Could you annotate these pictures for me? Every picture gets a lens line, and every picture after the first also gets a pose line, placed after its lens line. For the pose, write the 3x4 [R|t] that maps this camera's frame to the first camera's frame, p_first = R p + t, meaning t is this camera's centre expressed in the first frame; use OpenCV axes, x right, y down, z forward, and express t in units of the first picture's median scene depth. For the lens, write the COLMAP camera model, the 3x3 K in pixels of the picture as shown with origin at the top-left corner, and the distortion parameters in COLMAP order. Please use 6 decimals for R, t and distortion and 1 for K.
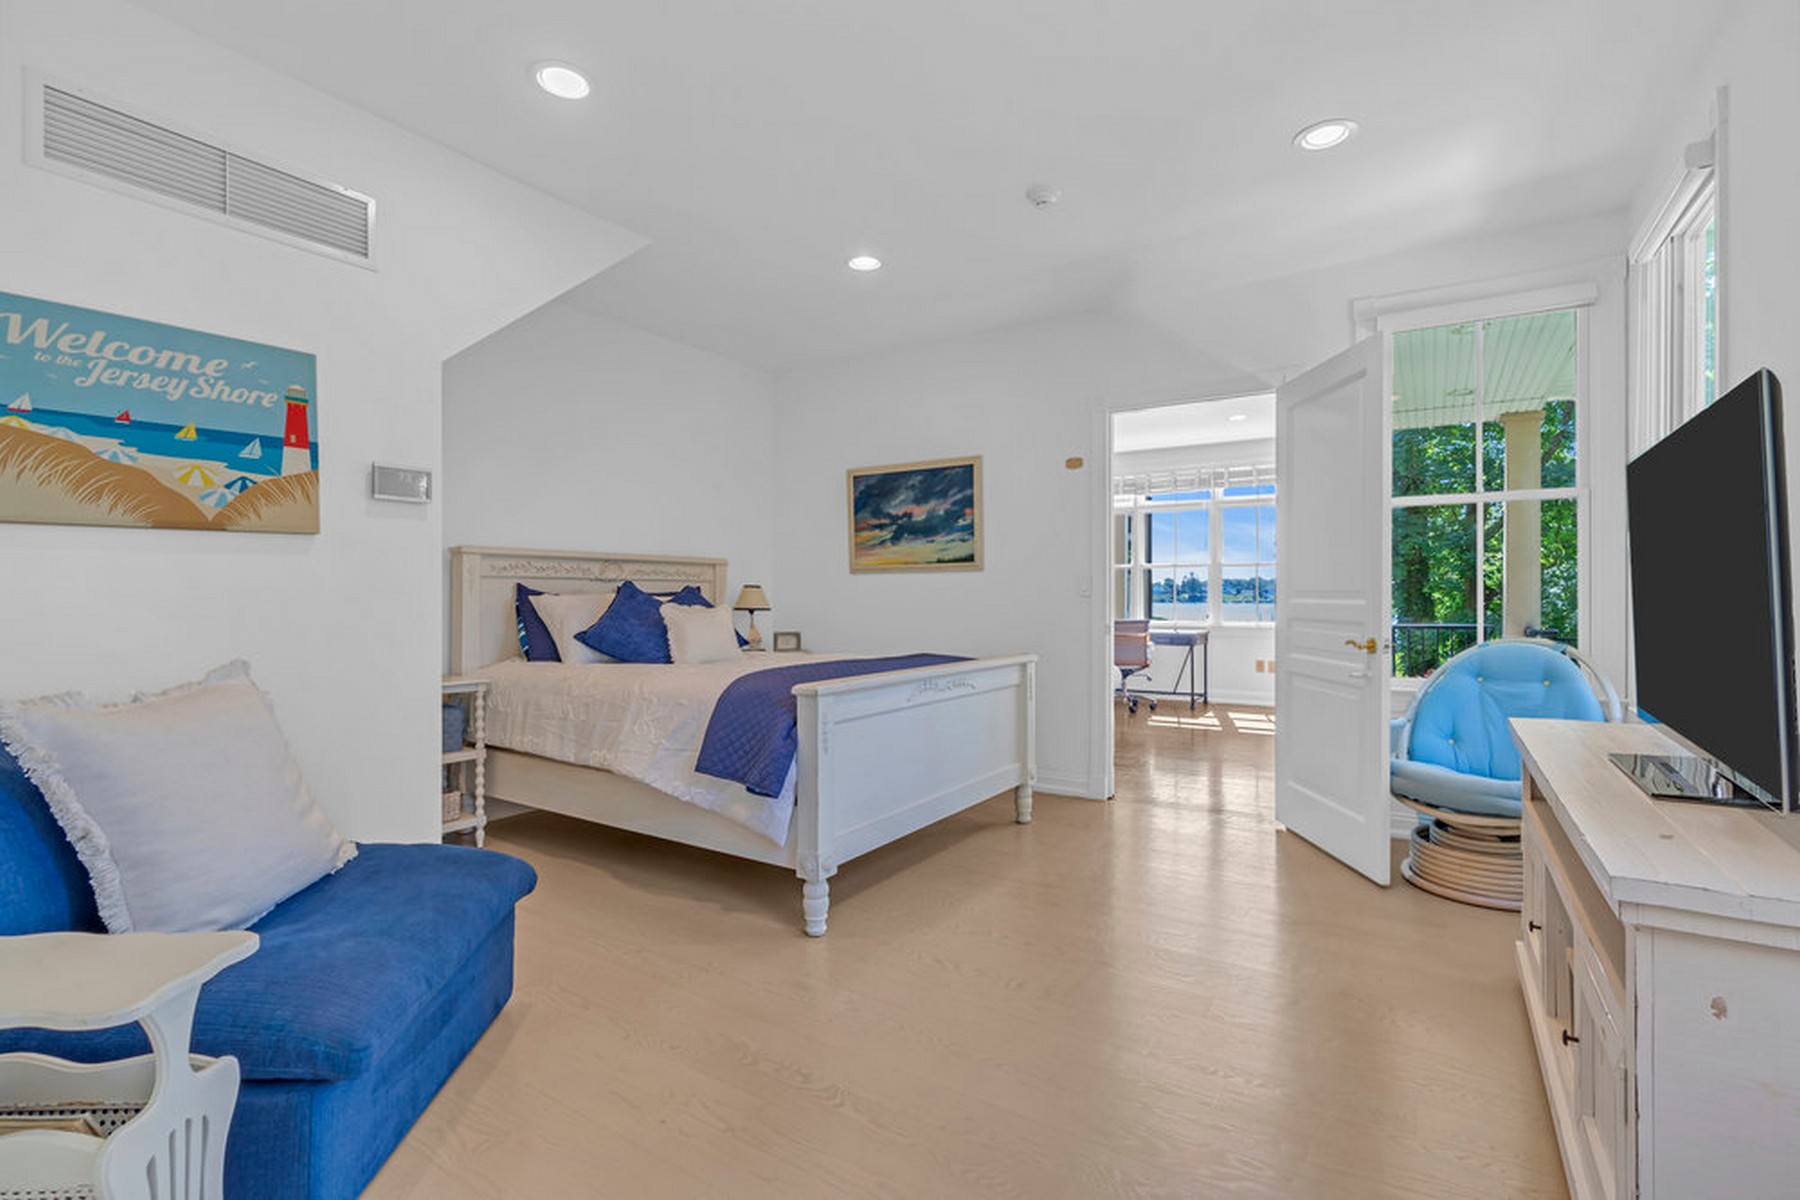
lens RADIAL K [[827.8, 0, 896.9], [0, 827.8, 596.0], [0, 0, 1]] dist [-0.012192, -0.000172]
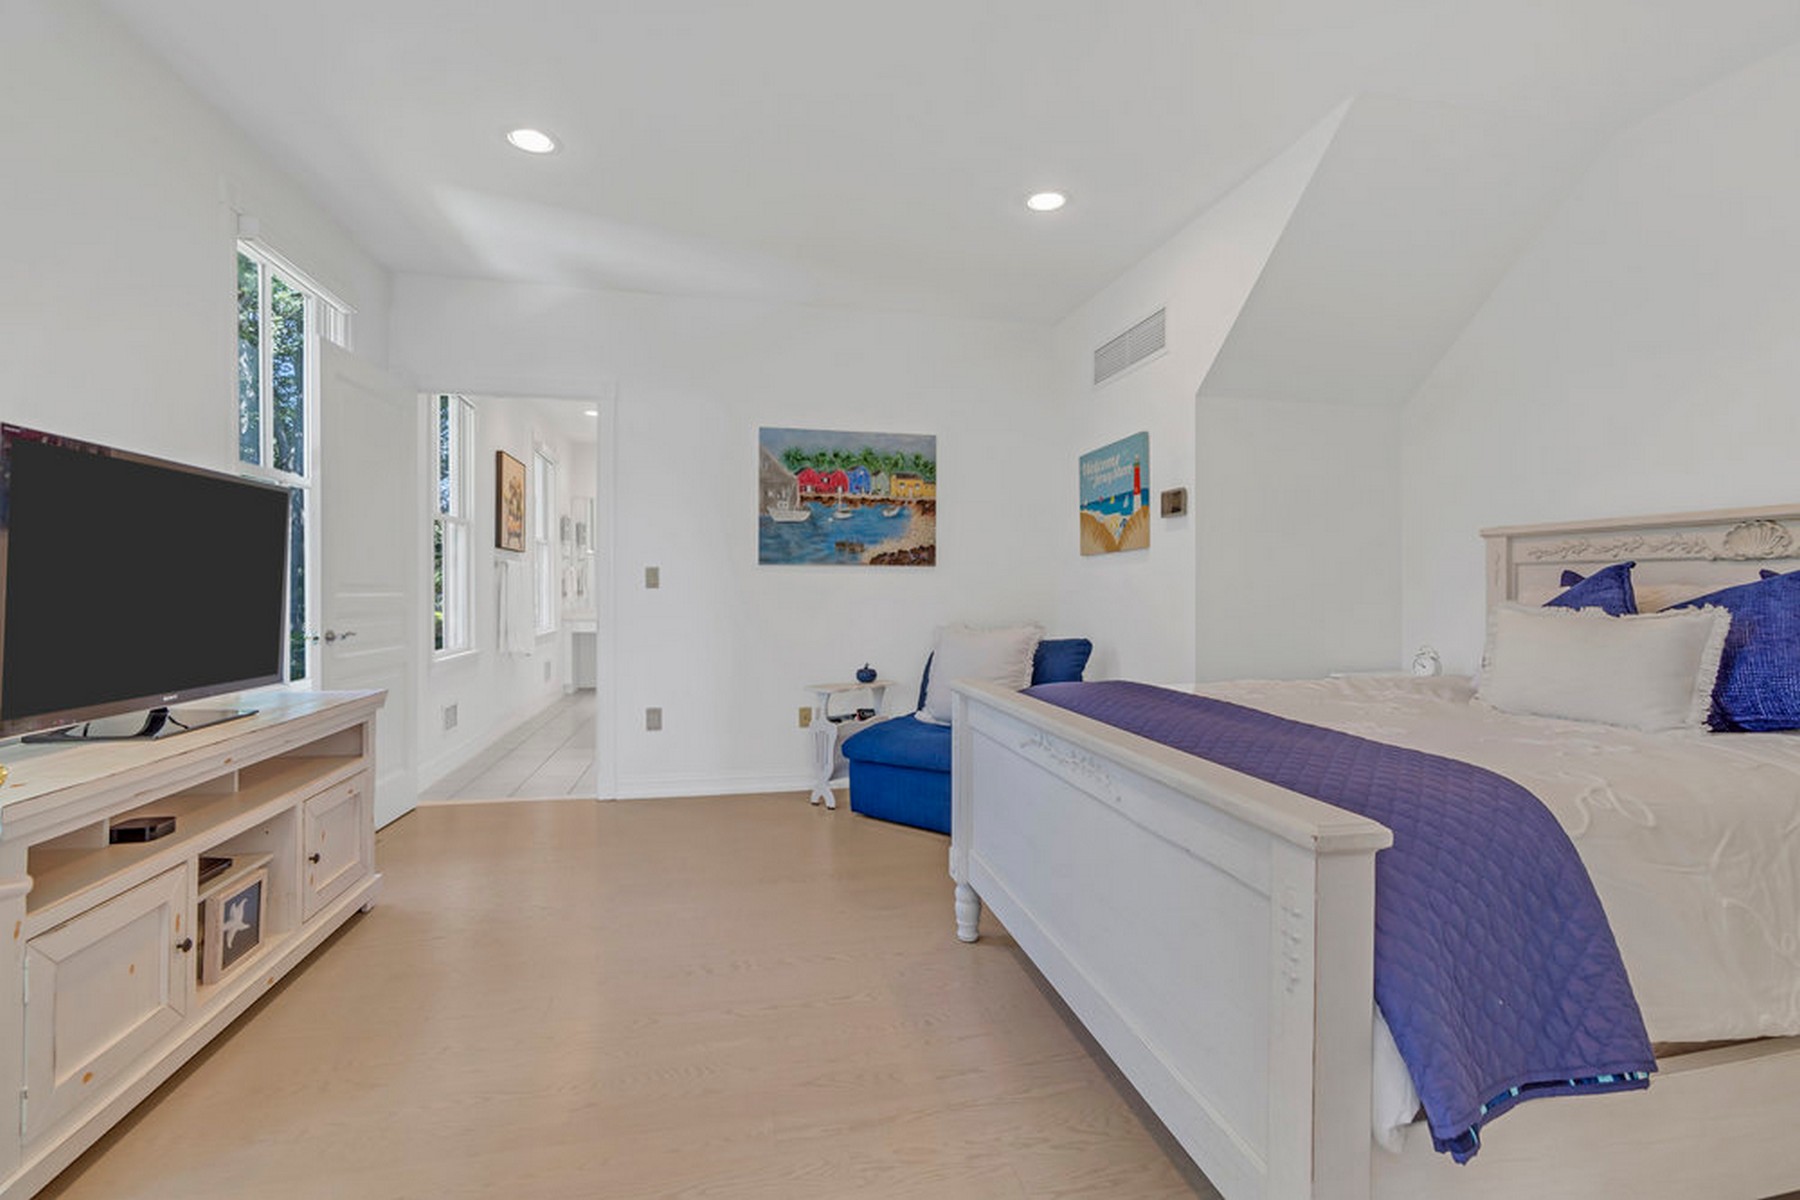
lens RADIAL K [[827.8, 0, 901.2], [0, 827.8, 592.6], [0, 0, 1]] dist [-0.012192, -0.000172]
pose [[-0.717847, 0.007813, -0.696157, 0.707890], [0.000938, 0.999947, 0.010255, -0.008458], [0.696201, 0.006708, -0.717816, 1.834282]]
